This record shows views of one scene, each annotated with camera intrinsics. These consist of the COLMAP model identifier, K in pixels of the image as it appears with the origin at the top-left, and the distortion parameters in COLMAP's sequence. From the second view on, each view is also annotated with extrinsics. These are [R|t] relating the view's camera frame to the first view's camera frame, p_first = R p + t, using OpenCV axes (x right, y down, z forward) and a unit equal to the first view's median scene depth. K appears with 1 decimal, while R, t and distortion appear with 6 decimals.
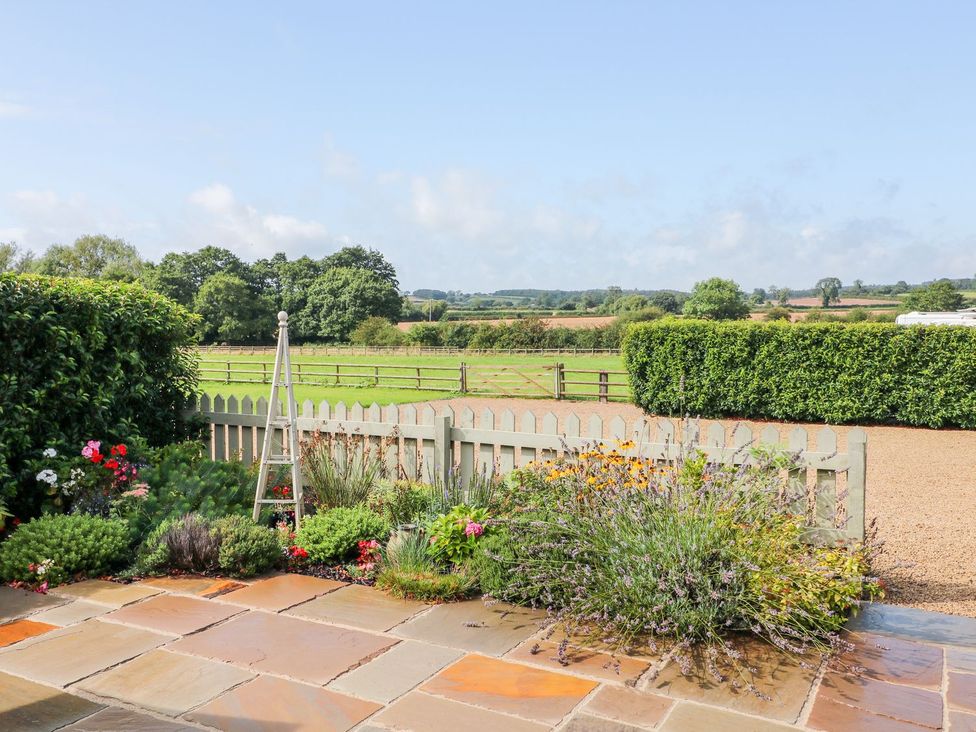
lens RADIAL K [[864.8, 0, 480.2], [0, 864.8, 357.4], [0, 0, 1]] dist [0.010971, -0.010585]
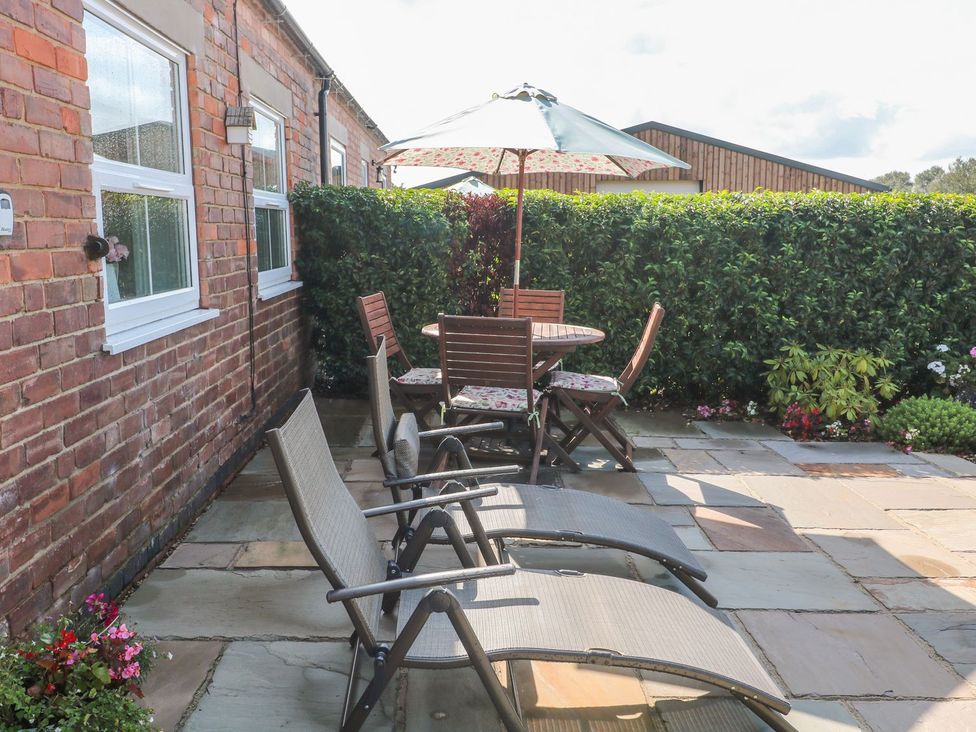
lens RADIAL K [[864.8, 0, 483.4], [0, 864.8, 359.2], [0, 0, 1]] dist [0.010971, -0.010585]
pose [[0.496229, 0.132424, -0.858033, 0.187424], [-0.042670, 0.990825, 0.128241, 0.001160], [0.867142, -0.027024, 0.497327, -0.114409]]
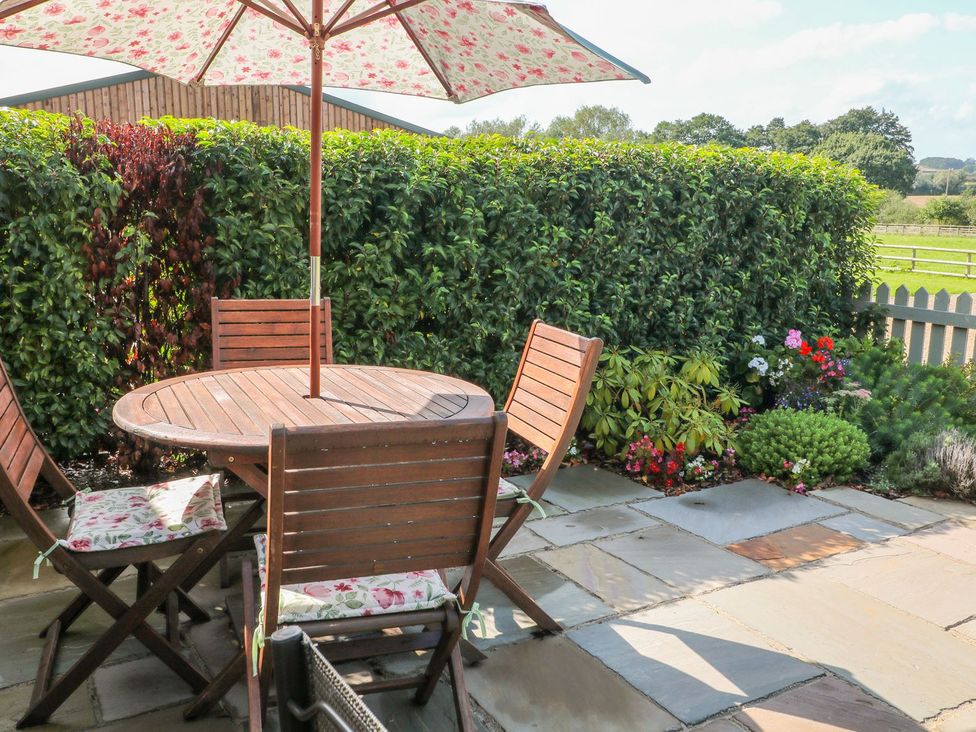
lens RADIAL K [[864.8, 0, 461.5], [0, 864.8, 356.3], [0, 0, 1]] dist [0.010971, -0.010585]
pose [[0.862191, 0.108362, -0.494858, -0.278615], [-0.034727, 0.987199, 0.155668, -0.007800], [0.505392, -0.117031, 0.854917, 0.016901]]
